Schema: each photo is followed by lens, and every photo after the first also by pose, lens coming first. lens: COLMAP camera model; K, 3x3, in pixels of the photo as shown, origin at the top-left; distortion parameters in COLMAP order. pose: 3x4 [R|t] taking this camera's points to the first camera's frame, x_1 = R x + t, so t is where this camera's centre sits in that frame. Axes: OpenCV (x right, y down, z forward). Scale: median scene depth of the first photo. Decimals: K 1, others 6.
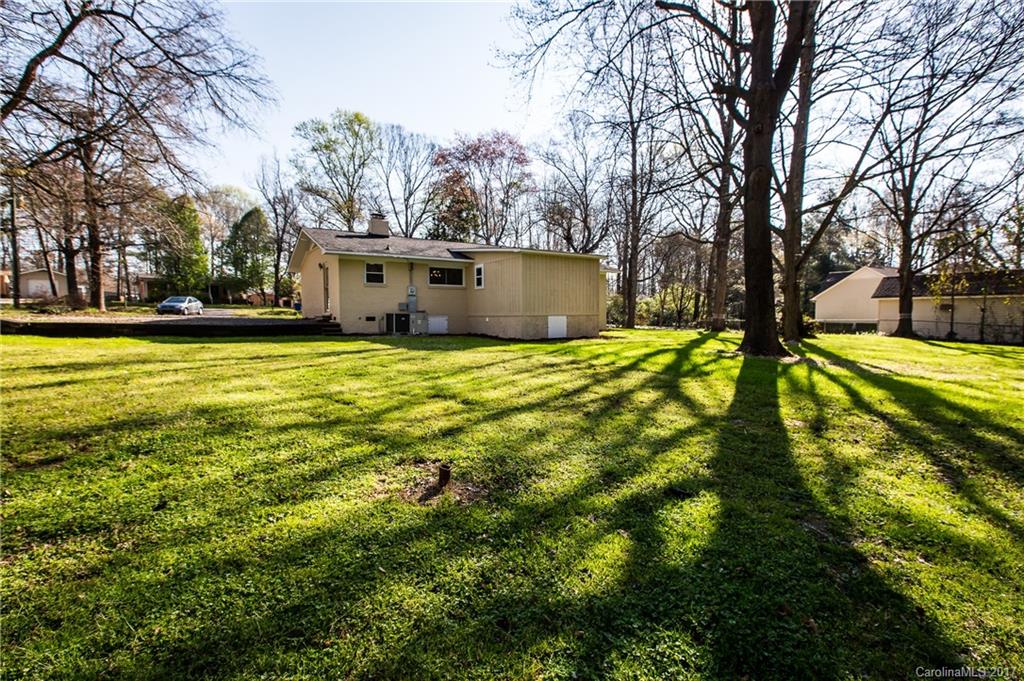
lens RADIAL K [[461.3, 0, 510.0], [0, 461.3, 337.7], [0, 0, 1]] dist [-0.000841, -0.000507]
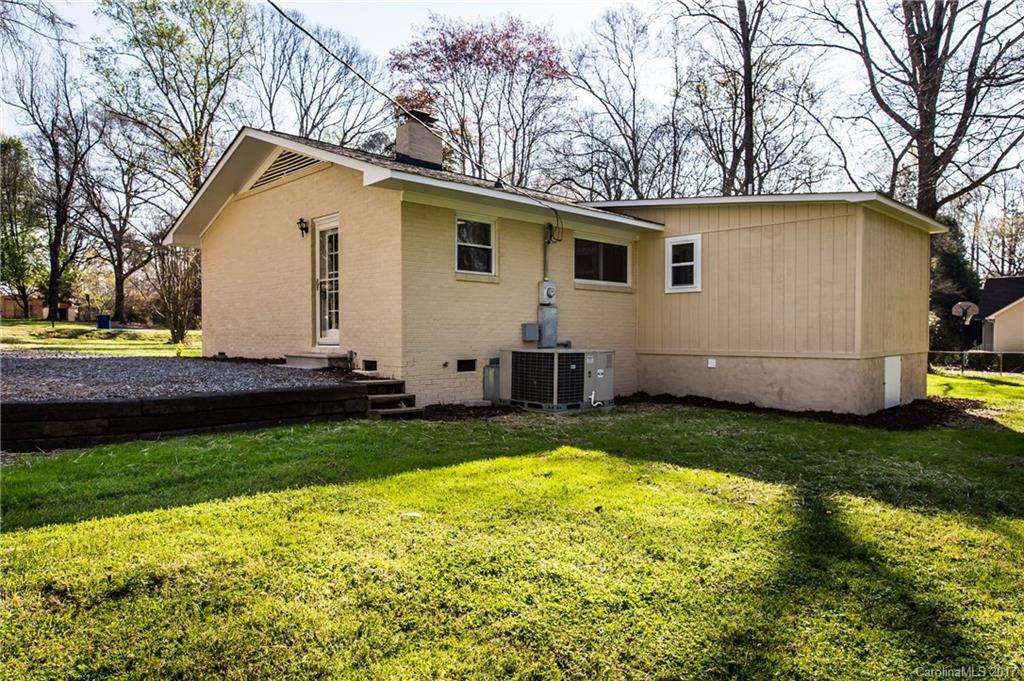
lens RADIAL K [[647.7, 0, 513.7], [0, 647.7, 339.8], [0, 0, 1]] dist [0.004168, 0.001592]
pose [[0.982789, 0.002377, 0.184718, -0.322345], [0.004661, 0.999280, -0.037658, -0.037068], [-0.184675, 0.037871, 0.982070, 0.418649]]
